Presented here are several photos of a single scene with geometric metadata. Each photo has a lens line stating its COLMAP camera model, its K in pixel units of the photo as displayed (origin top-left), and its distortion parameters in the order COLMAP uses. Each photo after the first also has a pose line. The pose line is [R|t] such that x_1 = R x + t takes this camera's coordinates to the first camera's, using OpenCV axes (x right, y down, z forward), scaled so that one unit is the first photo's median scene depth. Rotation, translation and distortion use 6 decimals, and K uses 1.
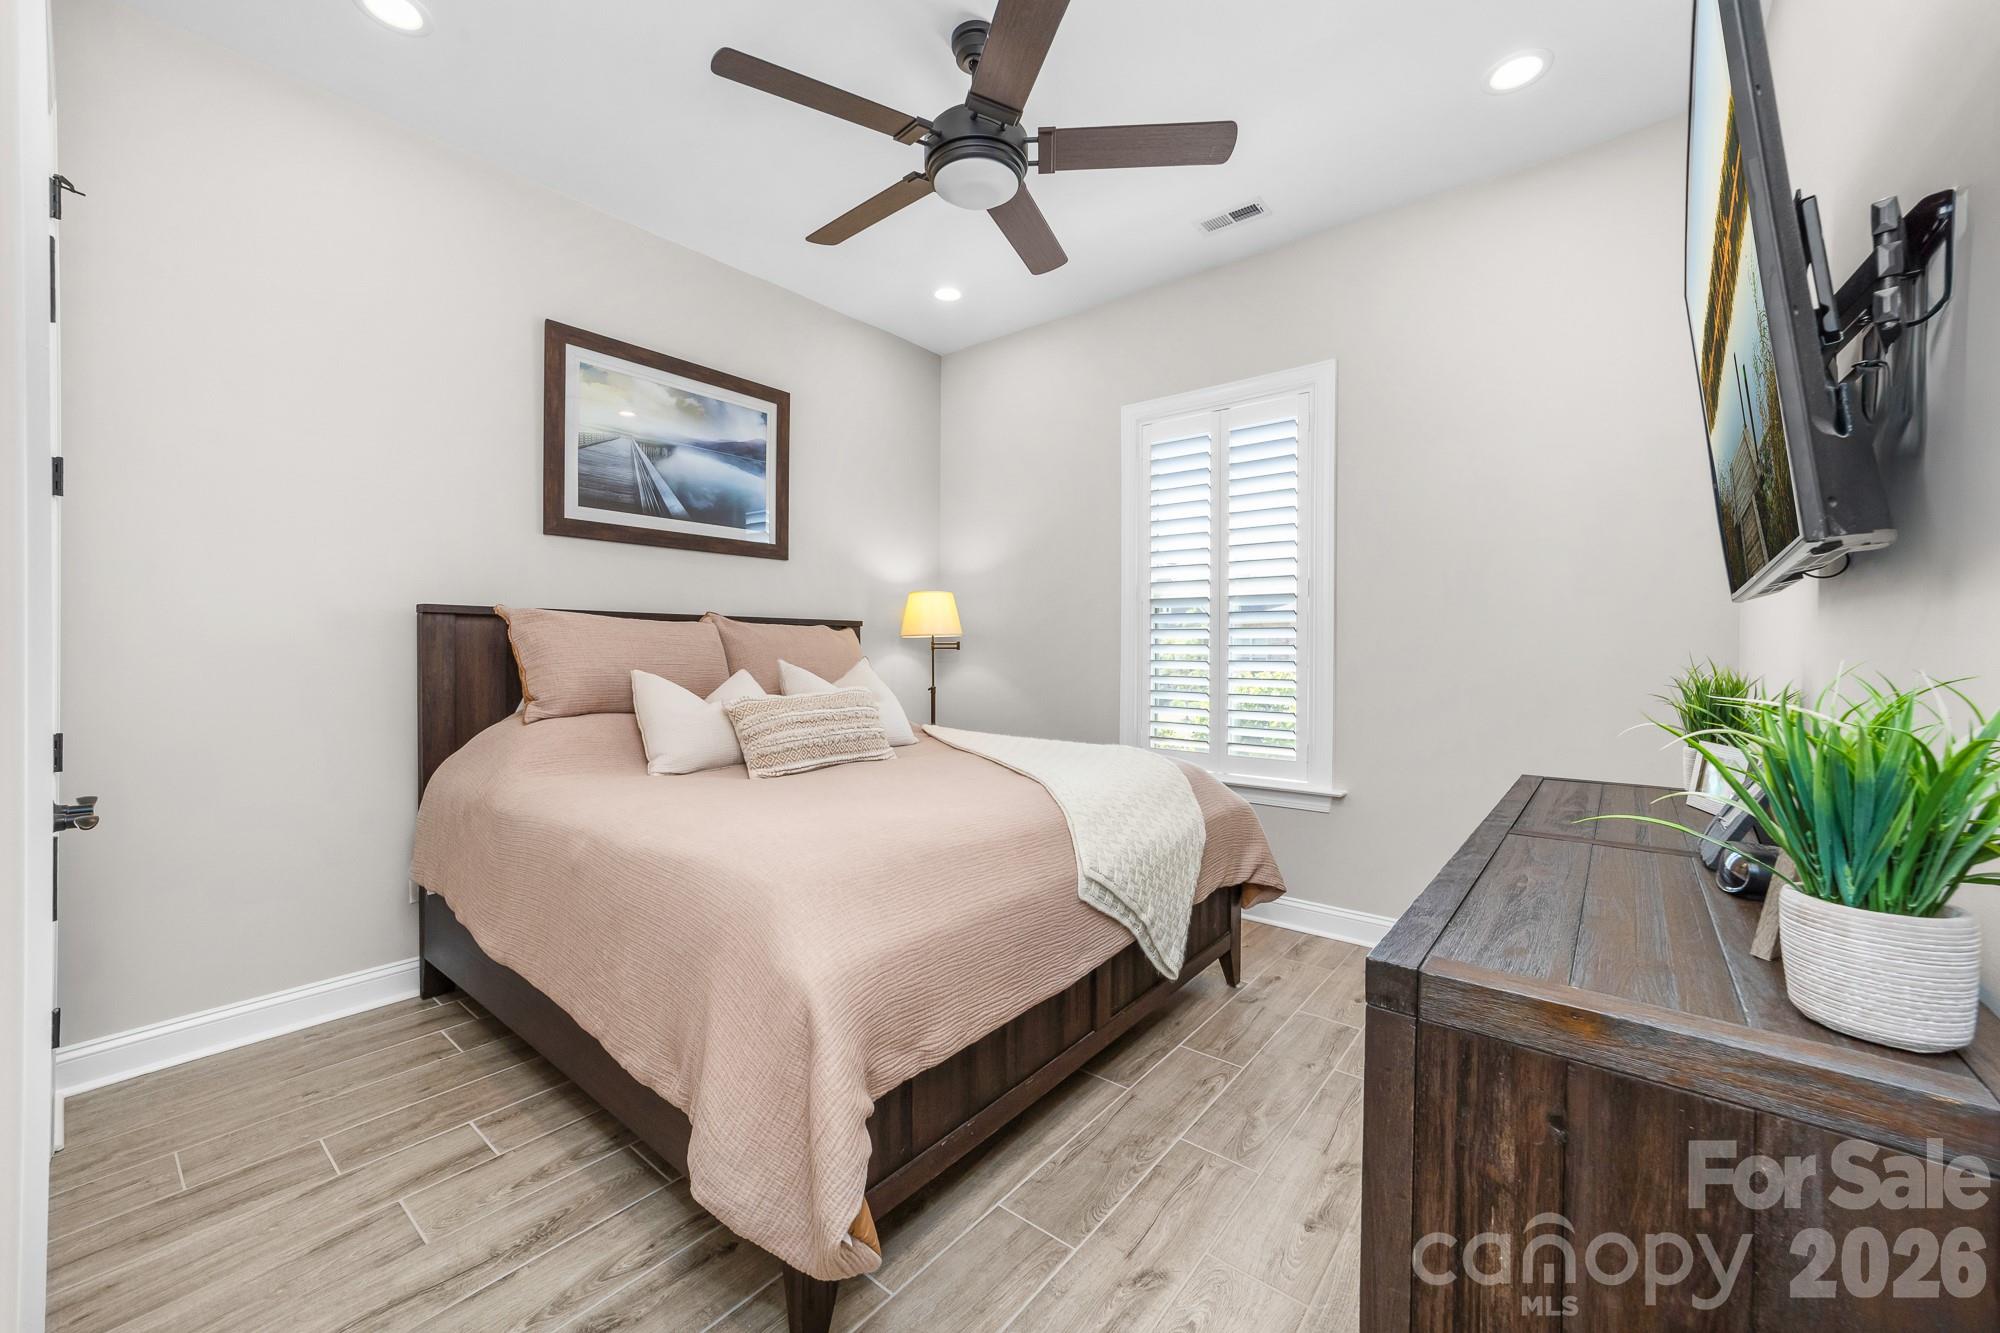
lens RADIAL K [[769.7, 0, 980.2], [0, 769.7, 653.2], [0, 0, 1]] dist [-0.009848, 0.000278]
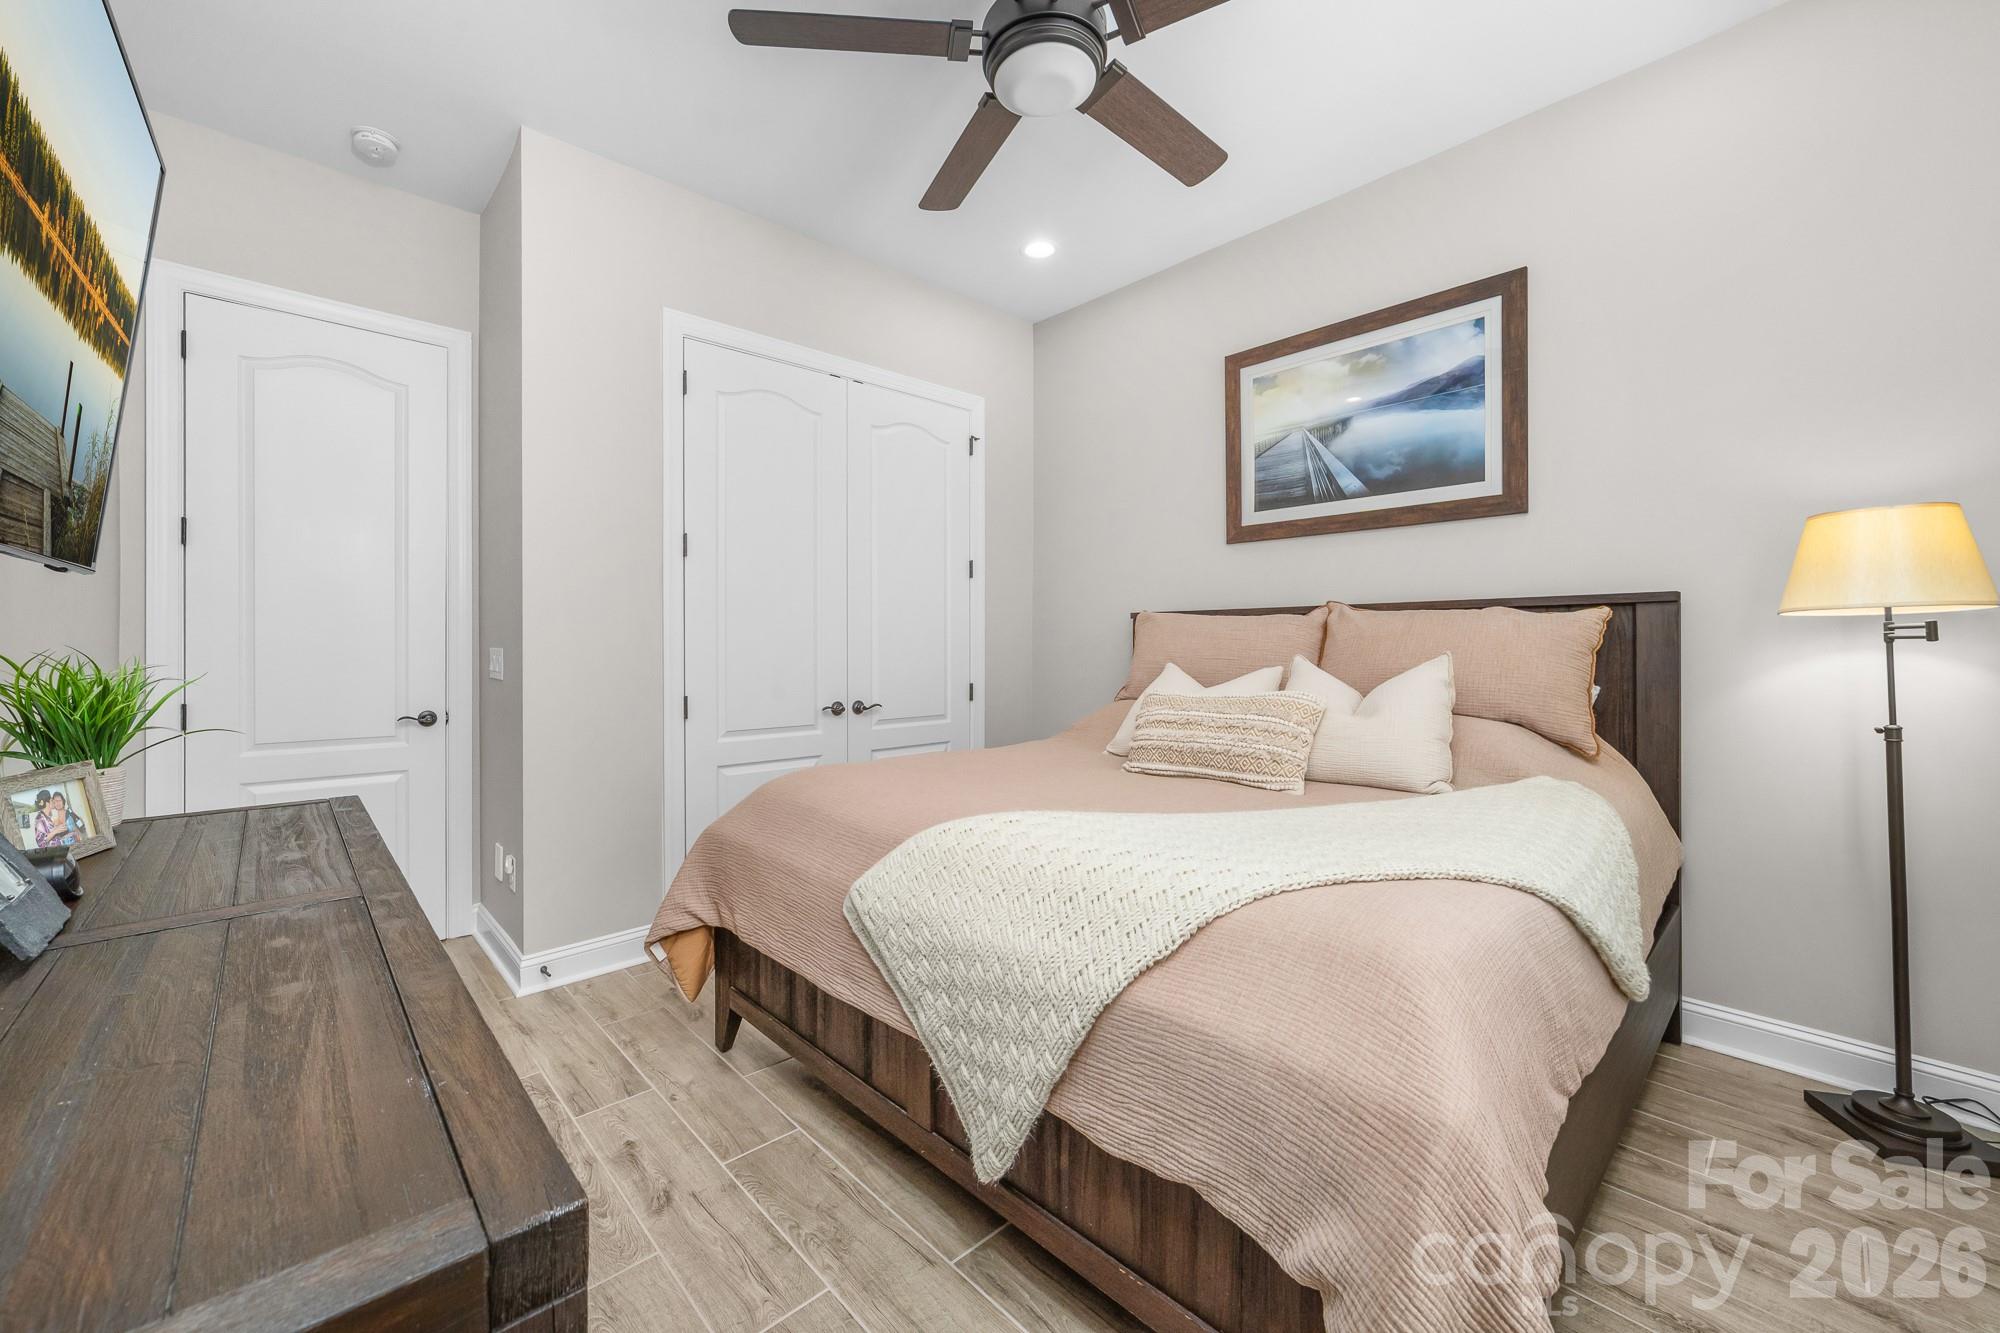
lens RADIAL K [[769.7, 0, 980.2], [0, 769.7, 653.2], [0, 0, 1]] dist [-0.009848, 0.000278]
pose [[-0.124497, 0.005589, -0.992204, 0.589752], [-0.005553, 0.999965, 0.006330, 0.002116], [0.992204, 0.006298, -0.124462, 0.741054]]
